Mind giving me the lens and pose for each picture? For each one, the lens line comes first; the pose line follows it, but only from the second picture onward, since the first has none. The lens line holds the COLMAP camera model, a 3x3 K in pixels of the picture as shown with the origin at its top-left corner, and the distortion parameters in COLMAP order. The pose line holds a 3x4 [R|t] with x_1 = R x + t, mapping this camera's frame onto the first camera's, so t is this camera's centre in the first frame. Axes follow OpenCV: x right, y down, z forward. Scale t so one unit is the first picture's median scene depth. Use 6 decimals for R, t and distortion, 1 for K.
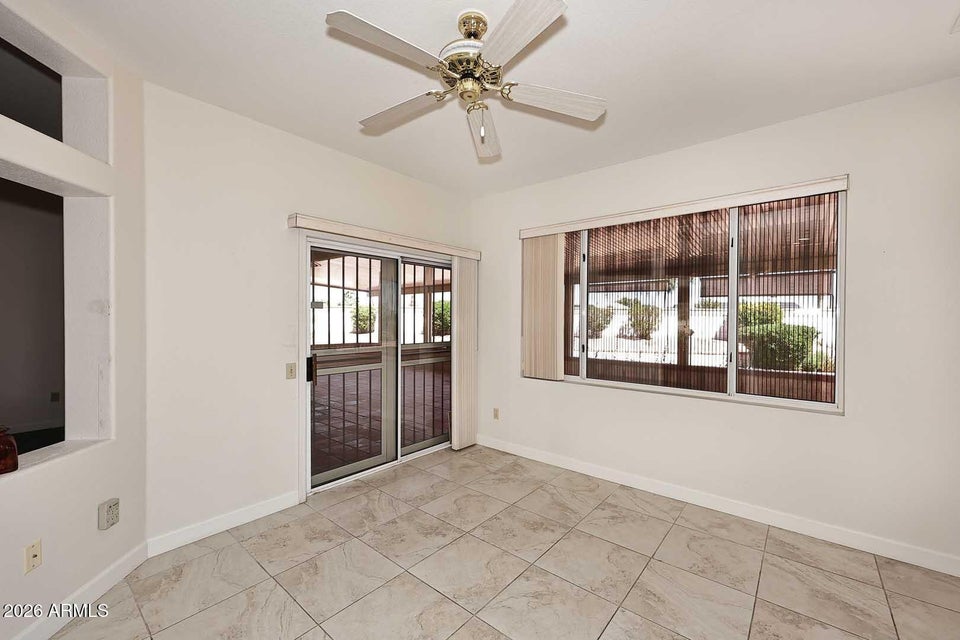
lens RADIAL K [[381.5, 0, 484.5], [0, 381.5, 320.0], [0, 0, 1]] dist [0.000386, -0.000998]
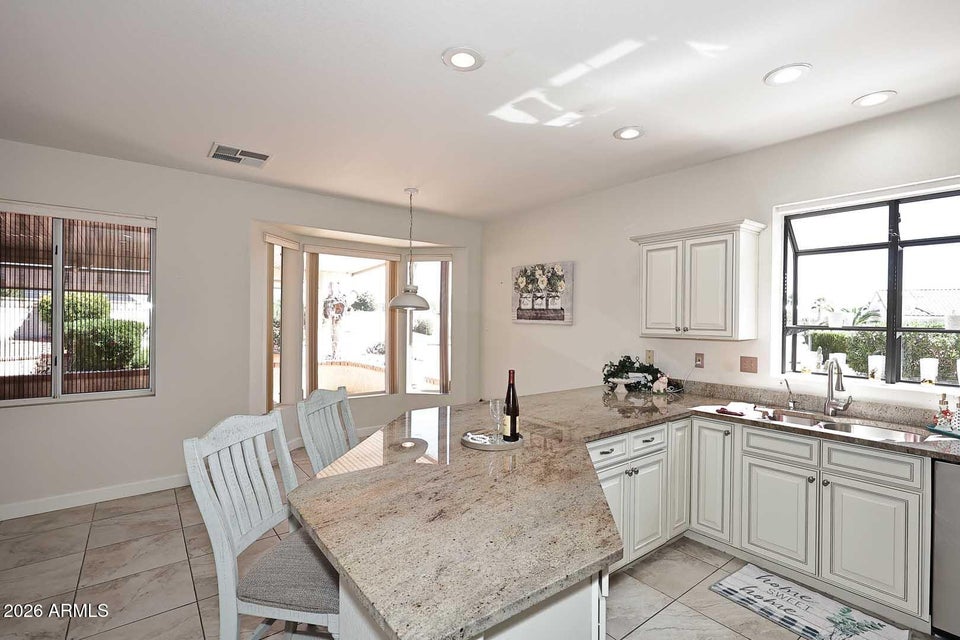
lens RADIAL K [[444.0, 0, 493.8], [0, 444.0, 322.5], [0, 0, 1]] dist [-0.001050, 0.000401]
pose [[0.194612, -0.015564, 0.980757, -0.321805], [-0.011083, 0.999775, 0.018065, -0.048619], [-0.980818, -0.014385, 0.194395, -0.426718]]
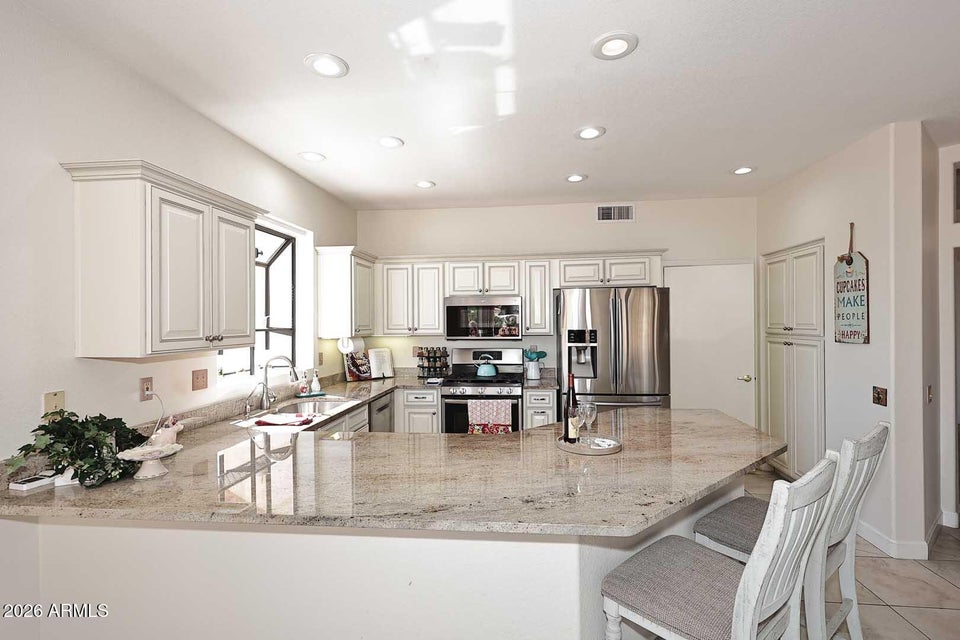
lens RADIAL K [[444.0, 0, 483.8], [0, 444.0, 320.7], [0, 0, 1]] dist [-0.001050, 0.000401]
pose [[-0.834189, -0.002516, -0.551473, 0.963480], [0.001429, 0.999976, -0.006723, -0.040586], [0.551477, -0.006396, -0.834166, 0.242113]]
